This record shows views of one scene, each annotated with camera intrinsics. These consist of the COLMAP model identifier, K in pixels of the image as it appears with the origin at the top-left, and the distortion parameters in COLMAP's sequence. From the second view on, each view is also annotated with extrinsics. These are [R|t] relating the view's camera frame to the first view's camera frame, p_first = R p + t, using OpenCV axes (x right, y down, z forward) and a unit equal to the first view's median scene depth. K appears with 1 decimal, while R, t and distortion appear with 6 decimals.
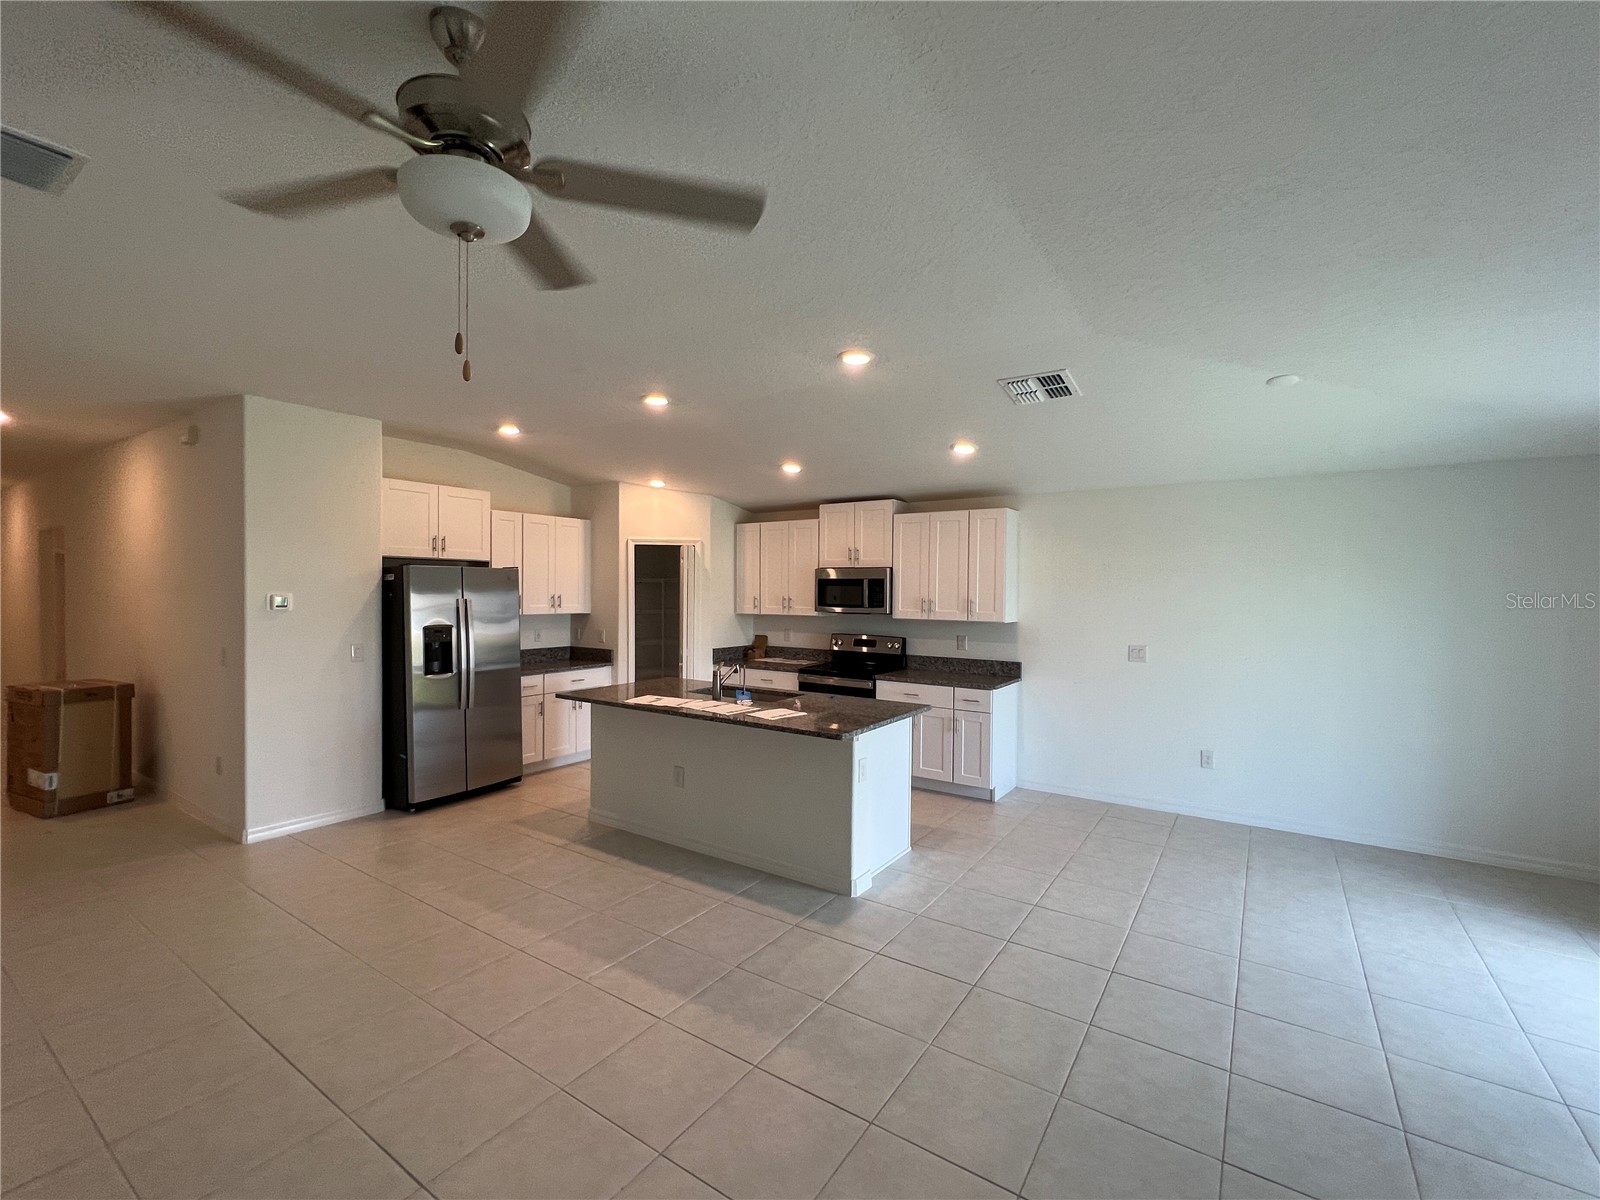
lens RADIAL K [[692.8, 0, 795.0], [0, 692.8, 605.6], [0, 0, 1]] dist [-0.000954, -0.000027]
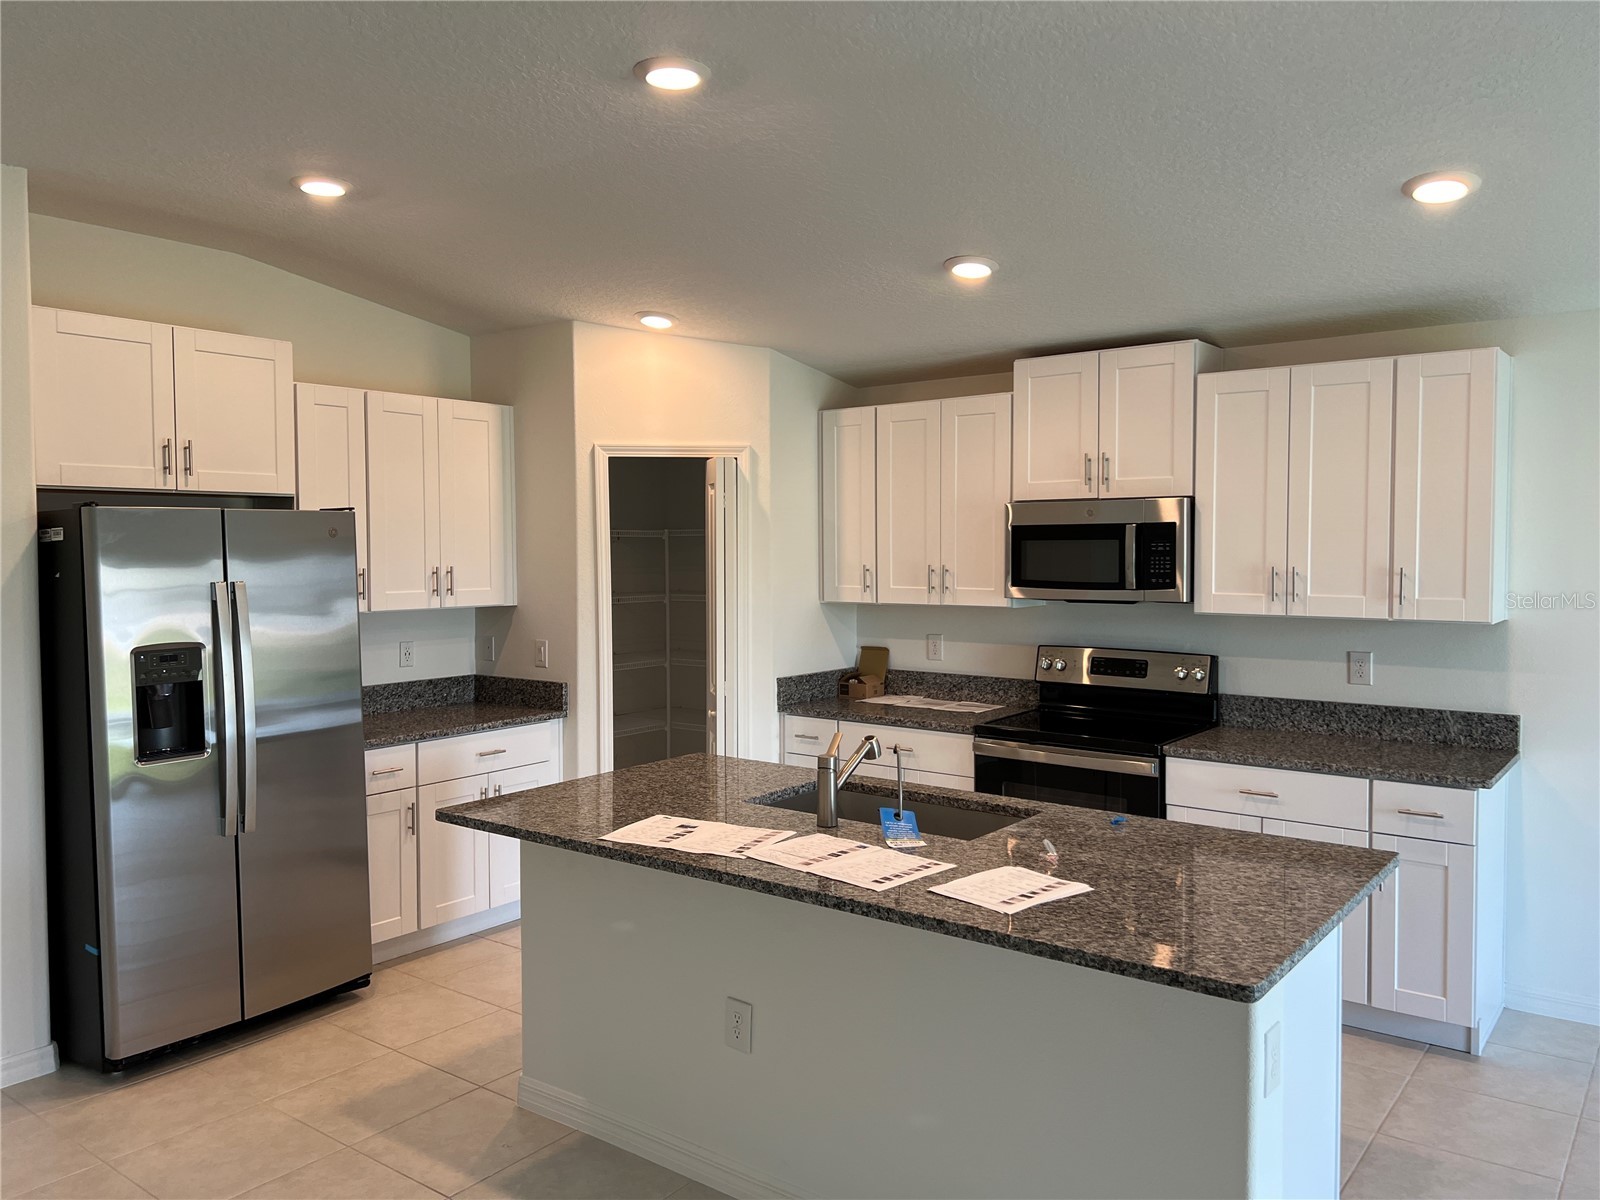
lens RADIAL K [[1202.1, 0, 800.0], [0, 1202.1, 600.0], [0, 0, 1]] dist [0.085697, -0.121800]
pose [[0.998311, -0.009907, -0.057240, -0.064018], [0.011225, 0.999678, 0.022758, -0.009966], [0.056996, -0.023362, 0.998101, 0.218518]]
